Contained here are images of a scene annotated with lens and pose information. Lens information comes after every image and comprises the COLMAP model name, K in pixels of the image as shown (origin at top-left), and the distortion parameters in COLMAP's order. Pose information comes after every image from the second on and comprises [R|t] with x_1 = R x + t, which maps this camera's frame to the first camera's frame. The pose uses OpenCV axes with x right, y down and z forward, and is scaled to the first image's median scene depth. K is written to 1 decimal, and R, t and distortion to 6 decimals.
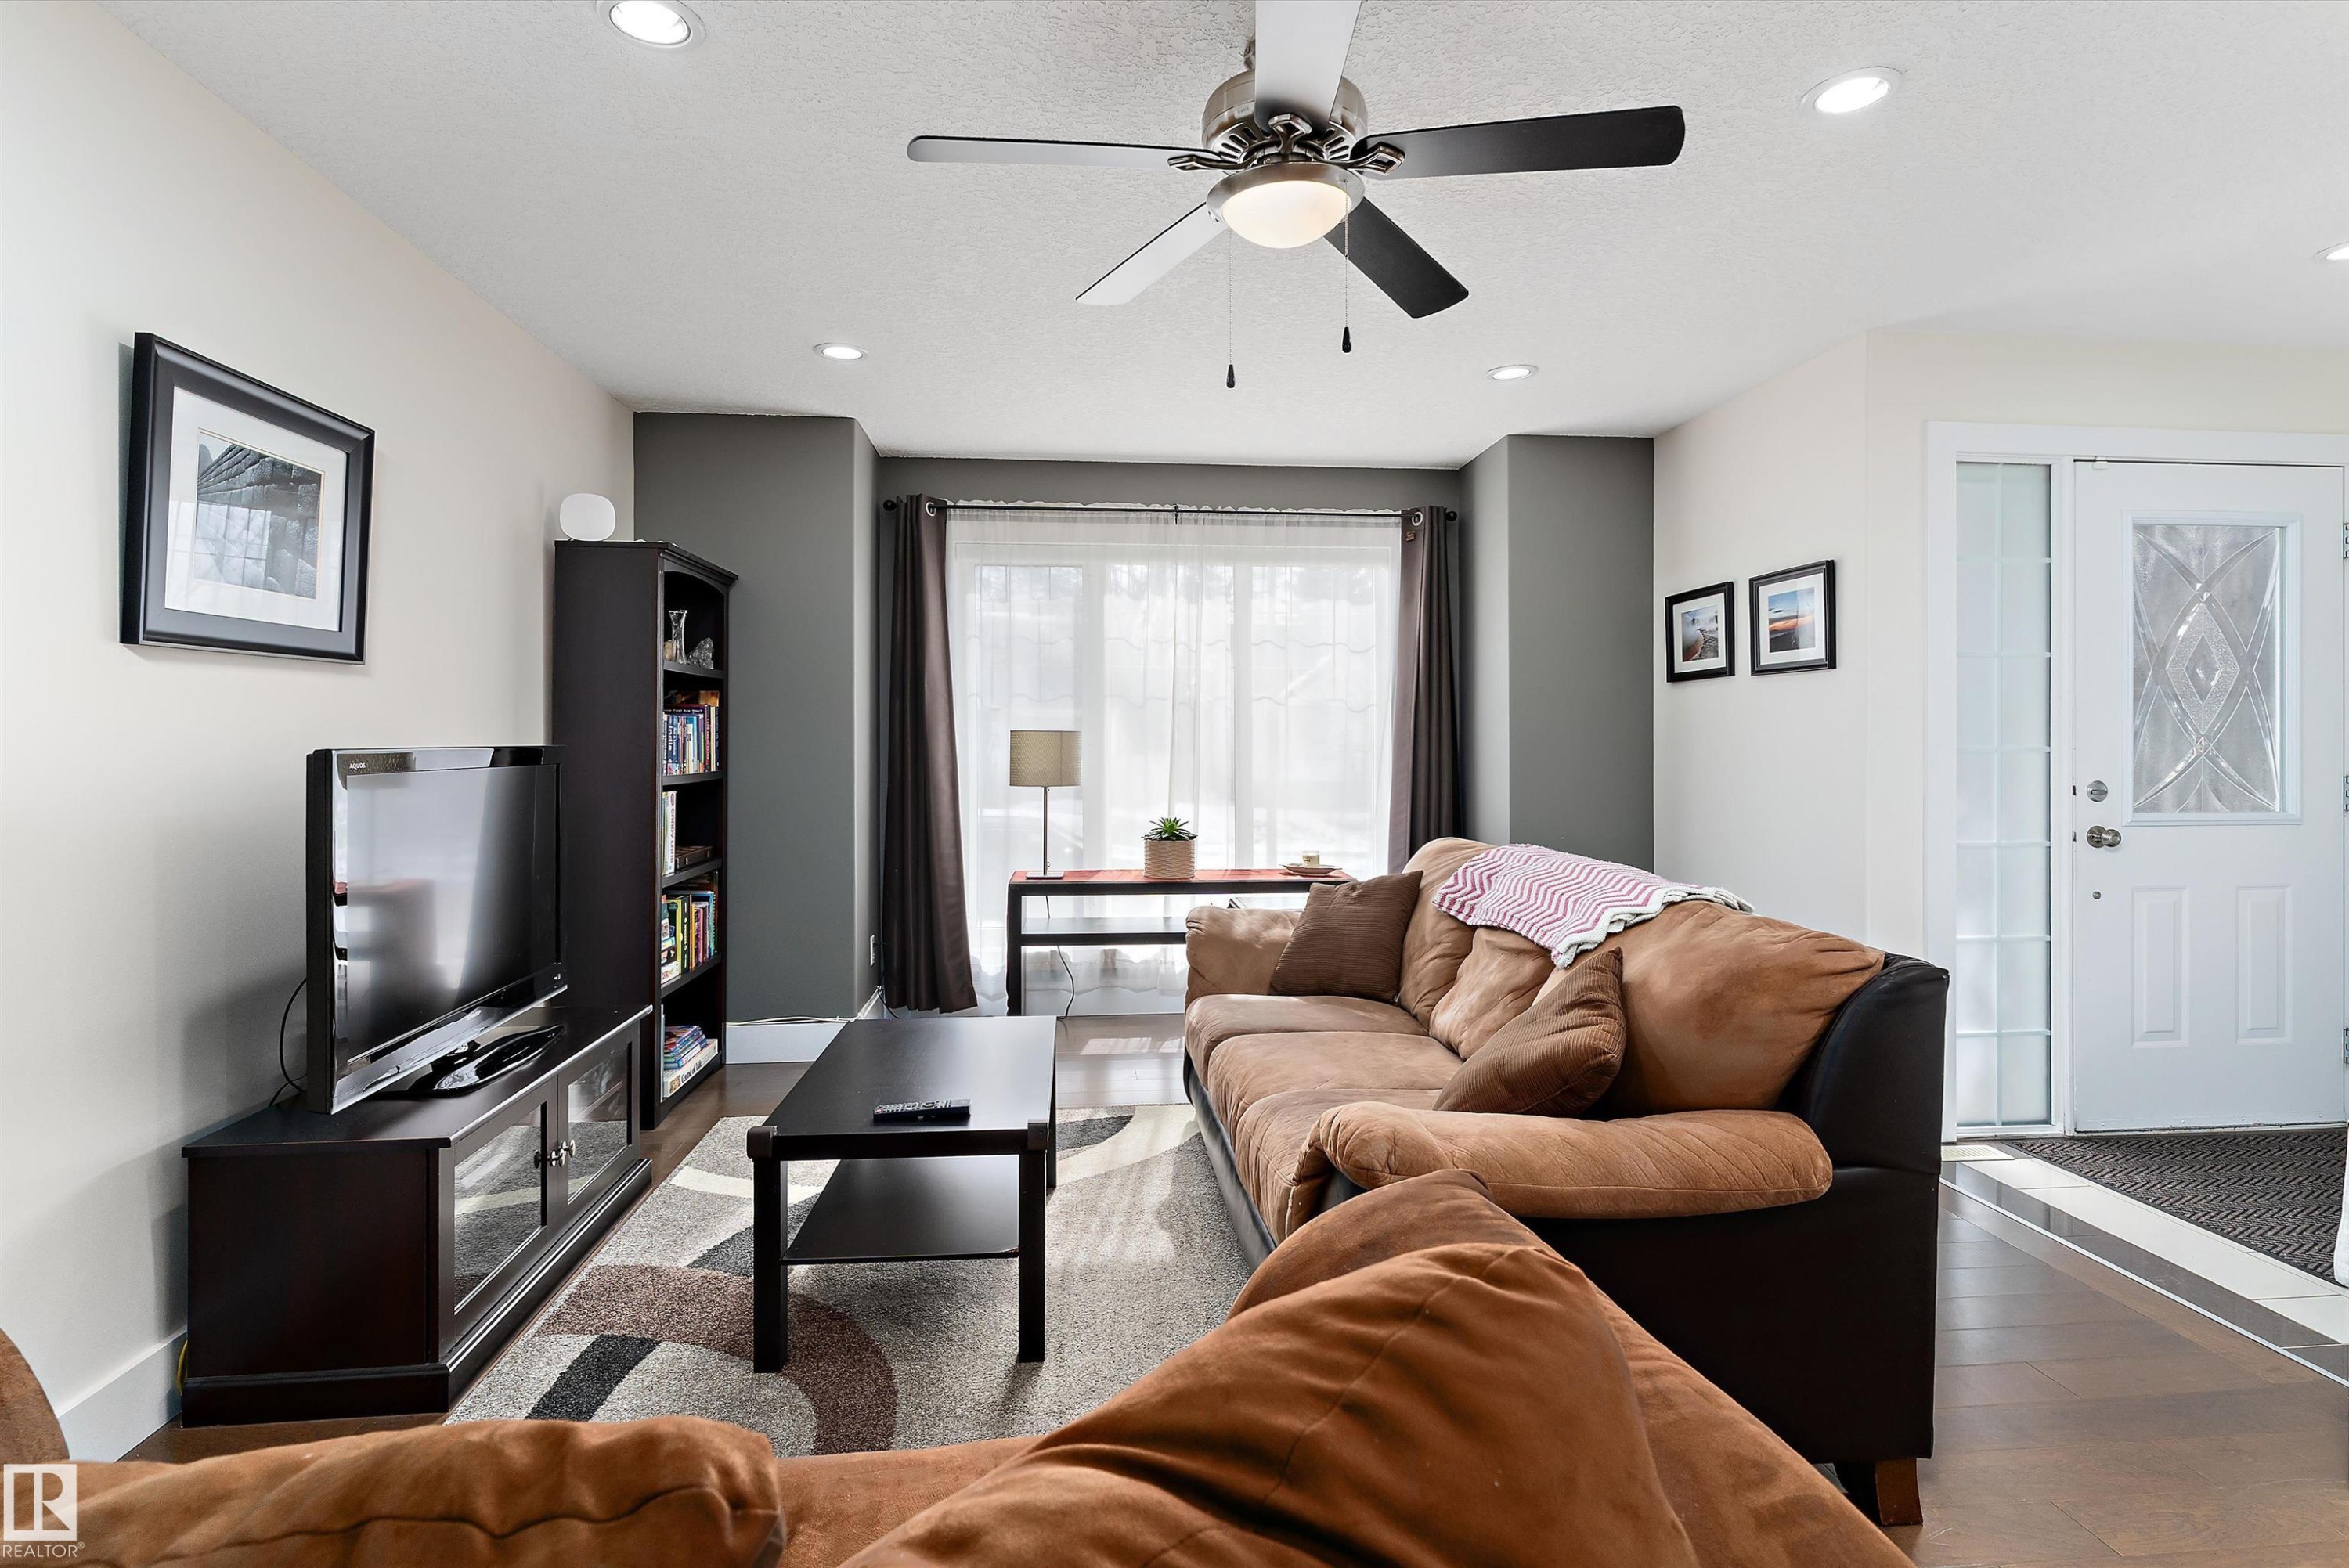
lens RADIAL K [[1156.5, 0, 1195.9], [0, 1156.5, 740.0], [0, 0, 1]] dist [0.003987, -0.000727]
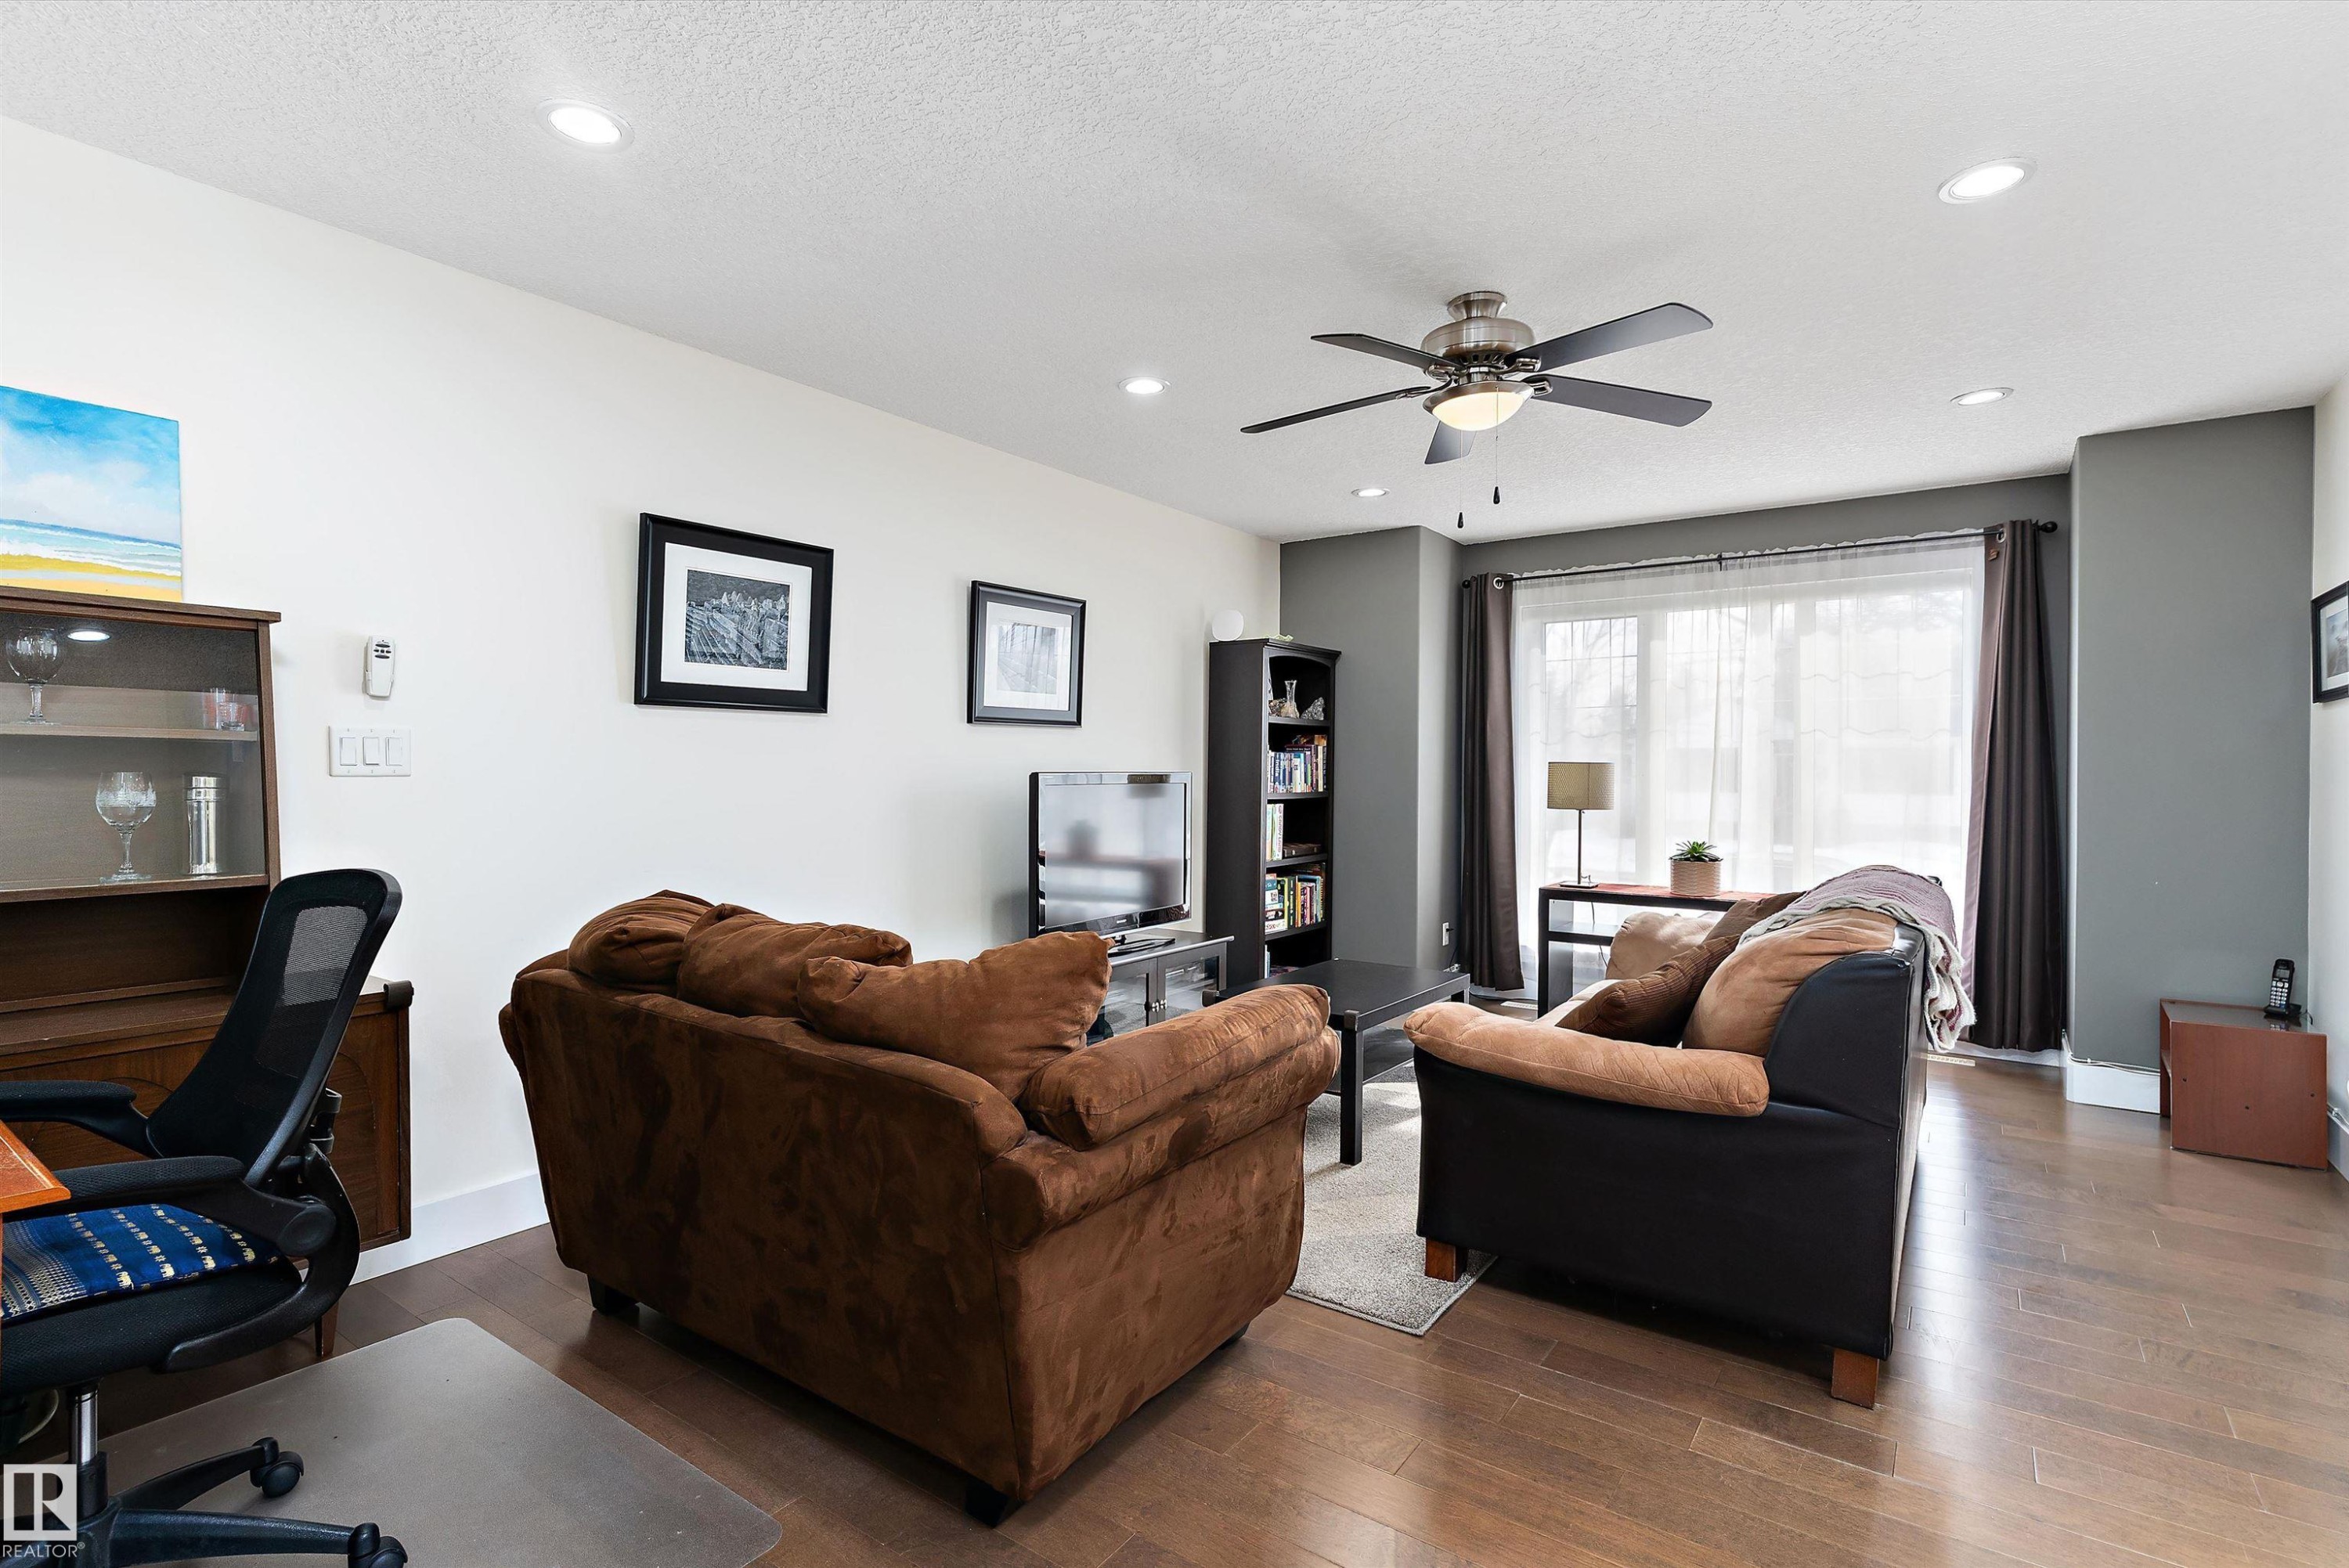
lens RADIAL K [[1156.5, 0, 1170.6], [0, 1156.5, 775.3], [0, 0, 1]] dist [0.003987, -0.000727]
pose [[0.746549, 0.005908, -0.665304, 0.370923], [-0.004220, 0.999983, 0.004144, 0.001781], [0.665317, -0.000286, 0.746561, -0.170989]]
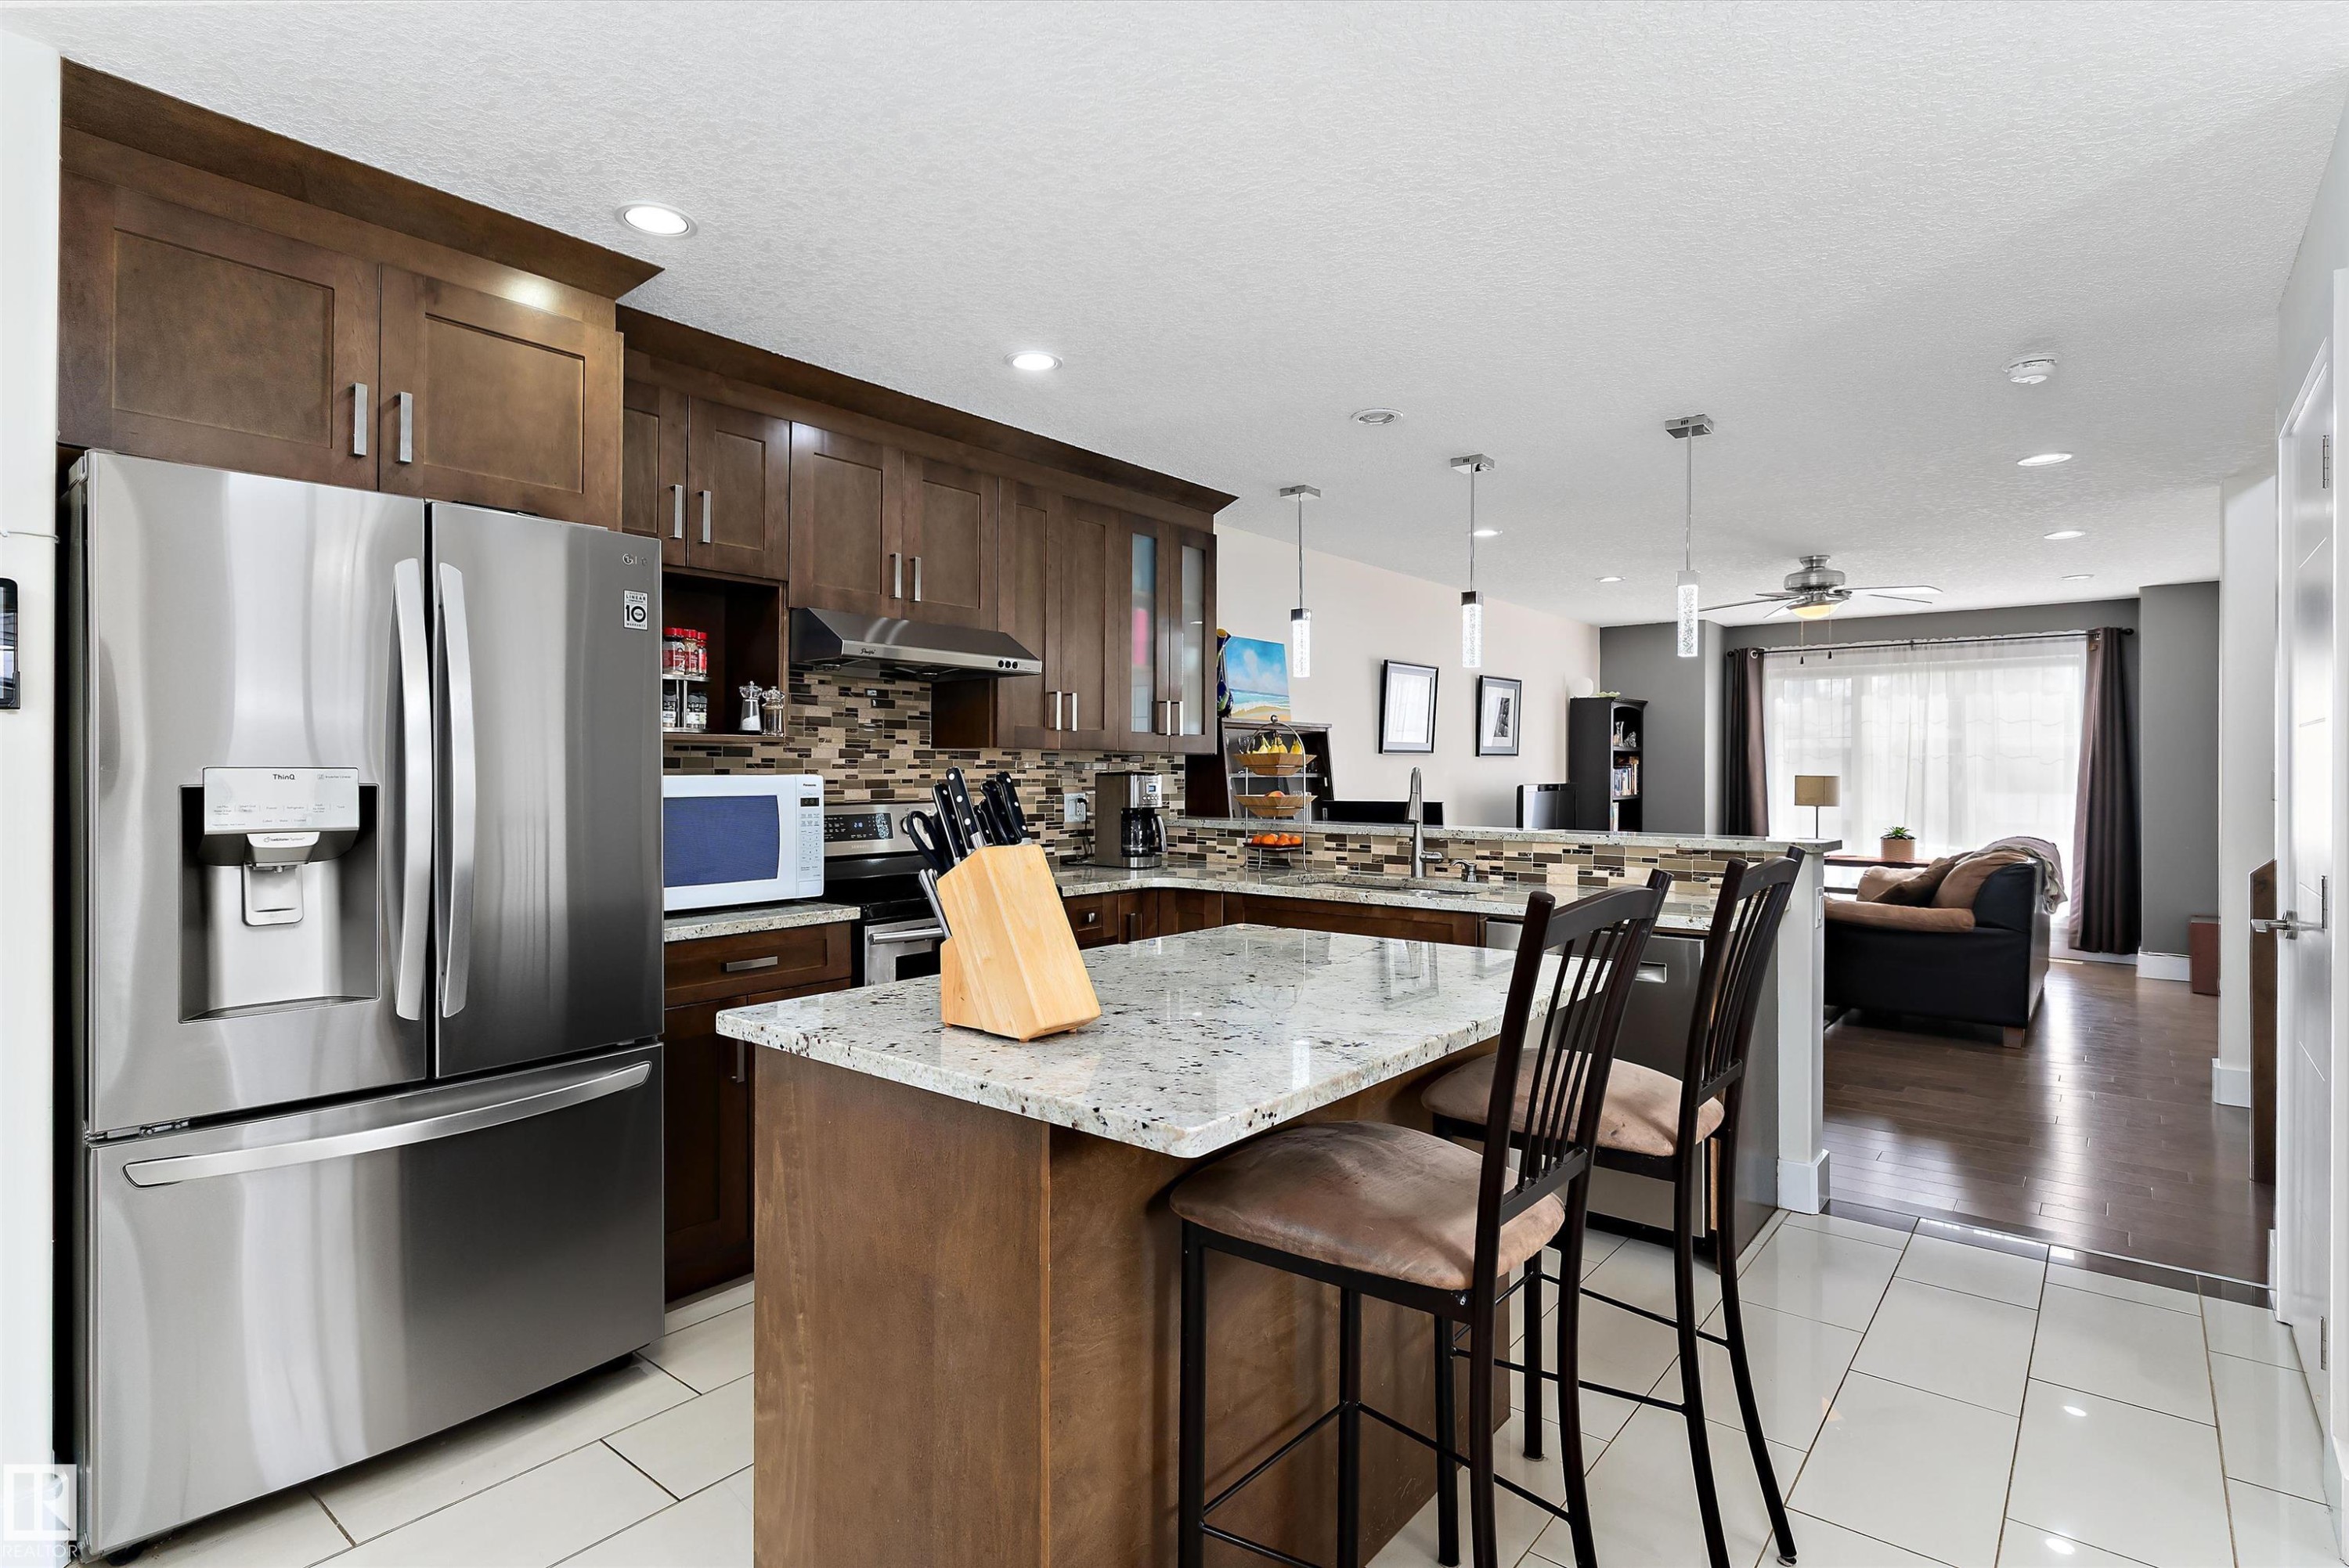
lens RADIAL K [[1156.5, 0, 1198.9], [0, 1156.5, 771.8], [0, 0, 1]] dist [0.003987, -0.000727]
pose [[0.702085, 0.000966, -0.712092, 0.523332], [-0.000496, 1.000000, 0.000866, -0.016485], [0.712093, -0.000255, 0.702086, -1.047888]]
